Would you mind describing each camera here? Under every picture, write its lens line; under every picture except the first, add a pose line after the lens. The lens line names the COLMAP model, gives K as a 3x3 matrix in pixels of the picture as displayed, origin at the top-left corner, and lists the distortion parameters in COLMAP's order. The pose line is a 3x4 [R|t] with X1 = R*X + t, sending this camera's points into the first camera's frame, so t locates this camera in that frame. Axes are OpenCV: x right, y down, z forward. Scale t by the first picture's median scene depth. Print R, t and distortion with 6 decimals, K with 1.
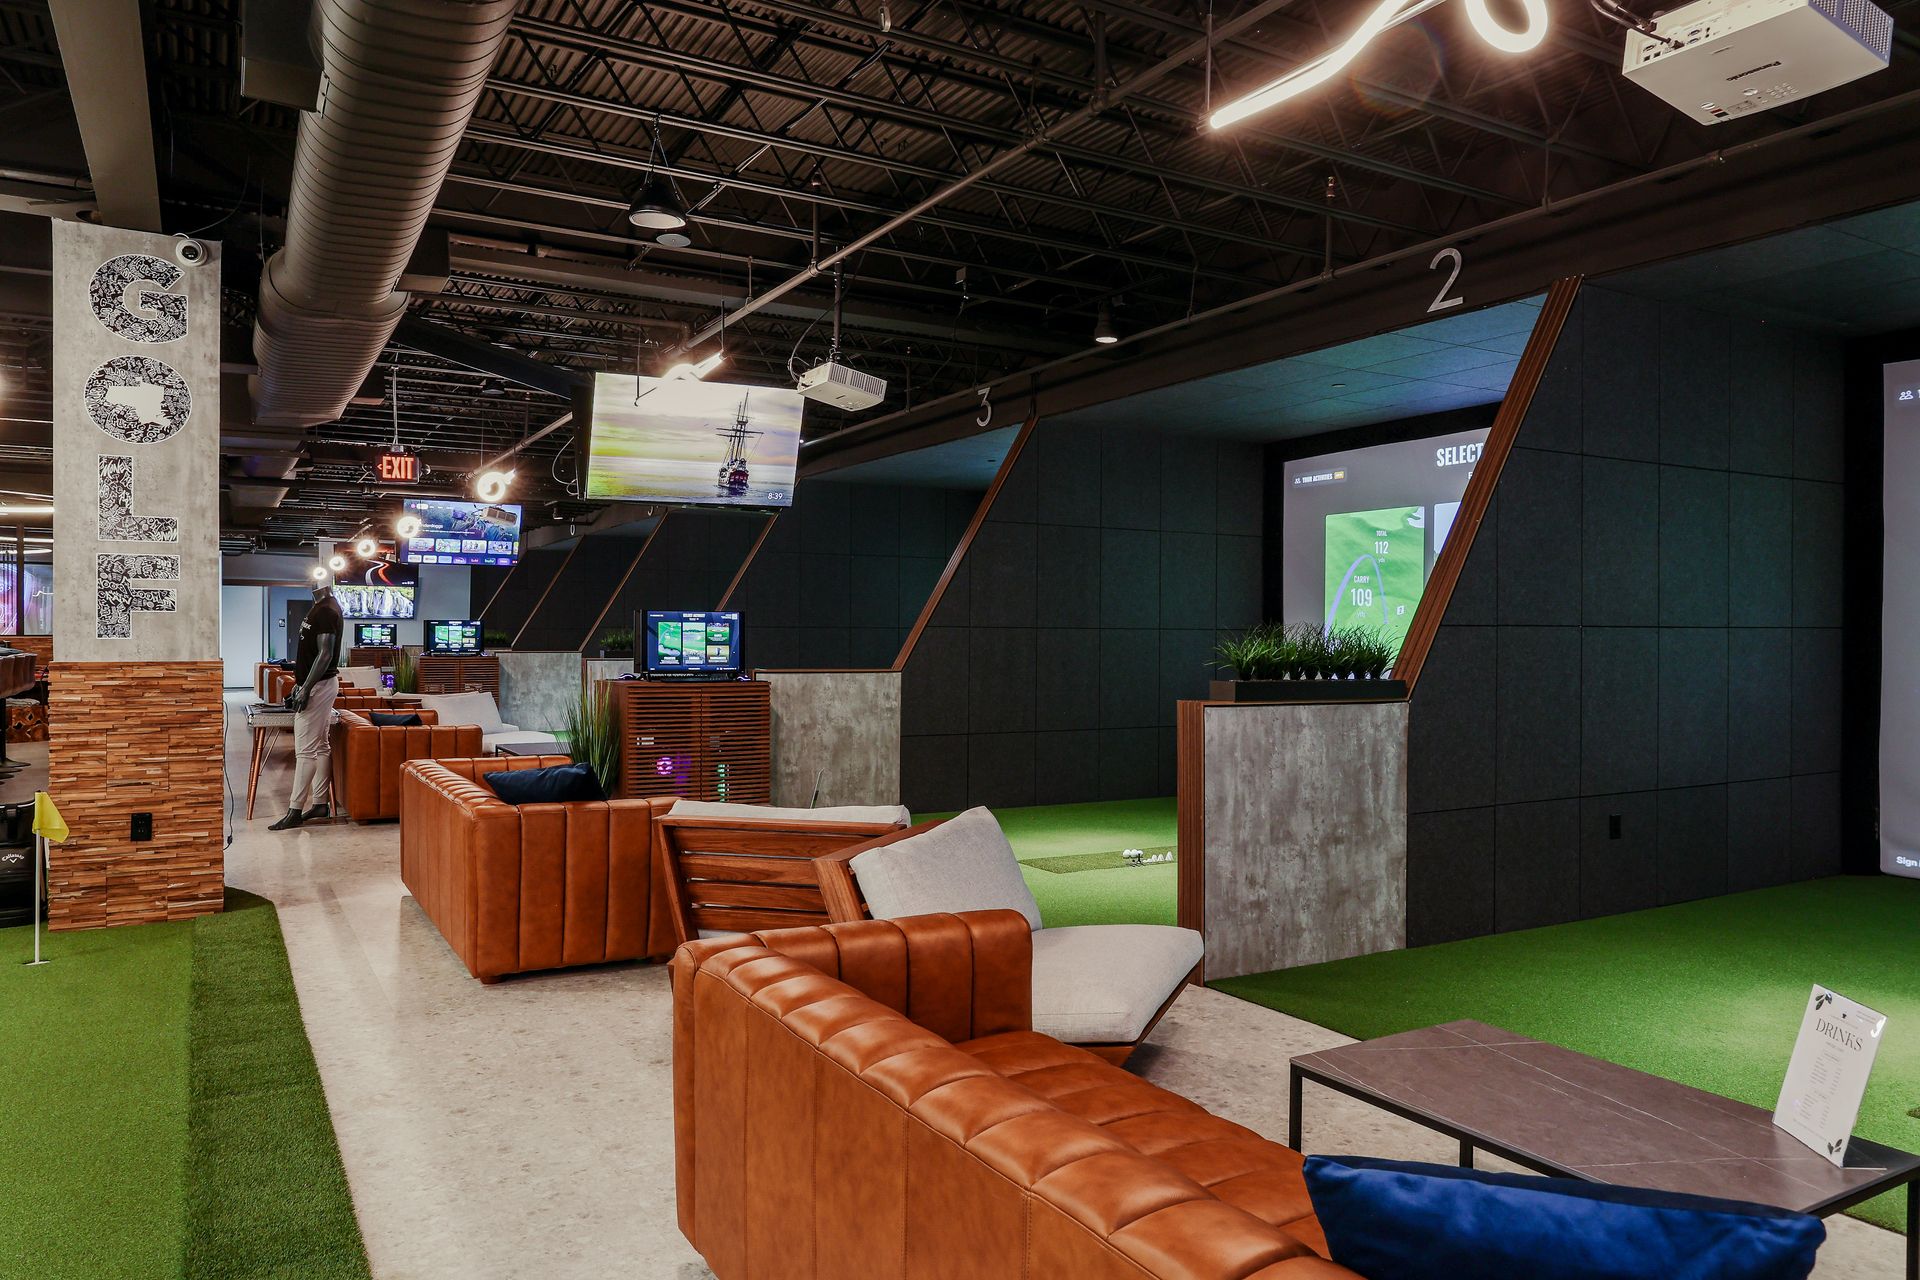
lens RADIAL K [[1367.2, 0, 969.0], [0, 1367.2, 640.8], [0, 0, 1]] dist [-0.011388, 0.004271]
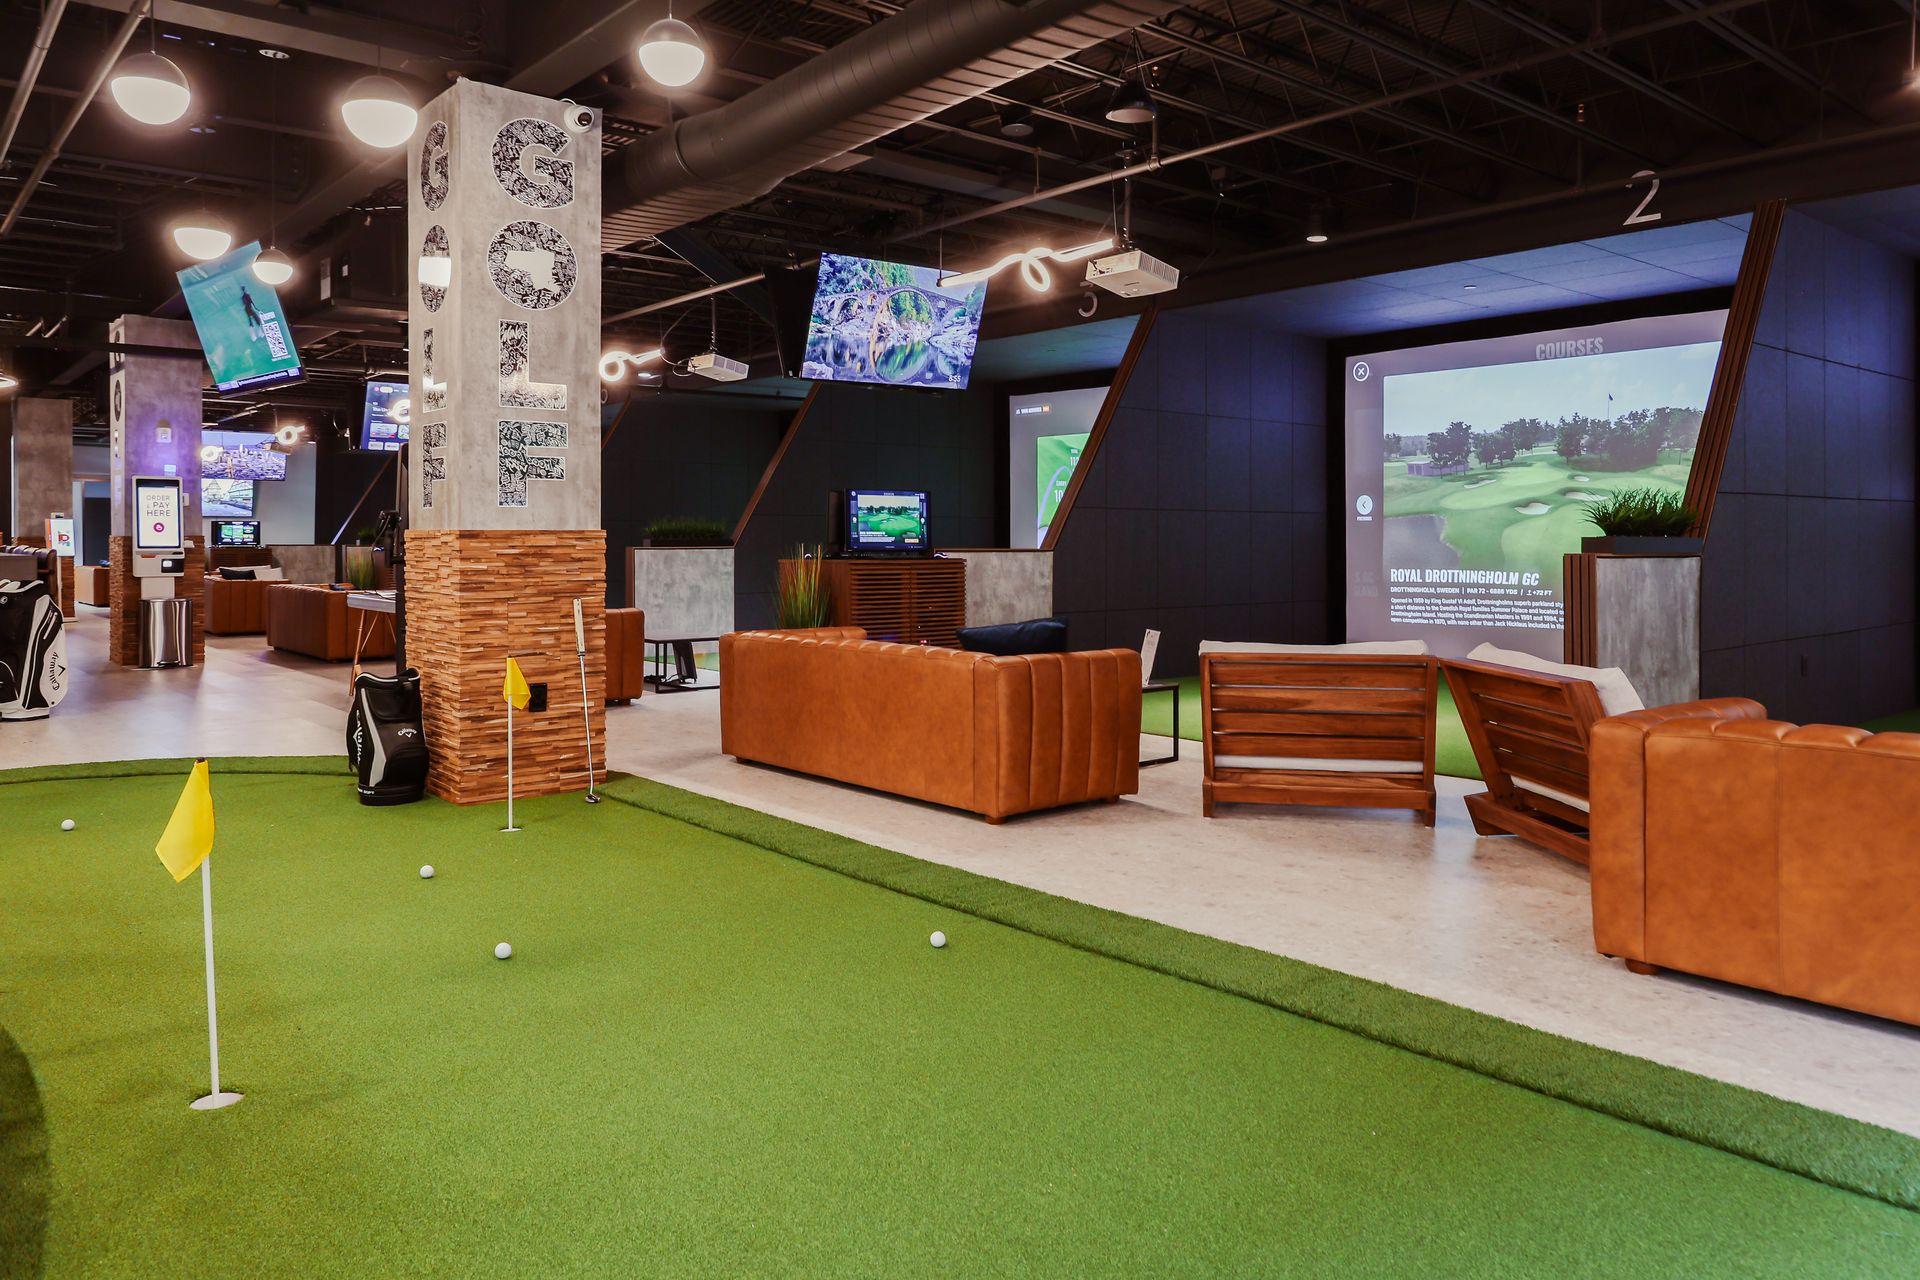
lens RADIAL K [[1367.2, 0, 1065.3], [0, 1367.2, 542.6], [0, 0, 1]] dist [-0.011388, 0.004271]
pose [[0.981361, -0.007710, 0.192020, -0.421847], [0.007432, 0.999970, 0.002168, 0.025063], [-0.192031, -0.000701, 0.981389, -0.046603]]
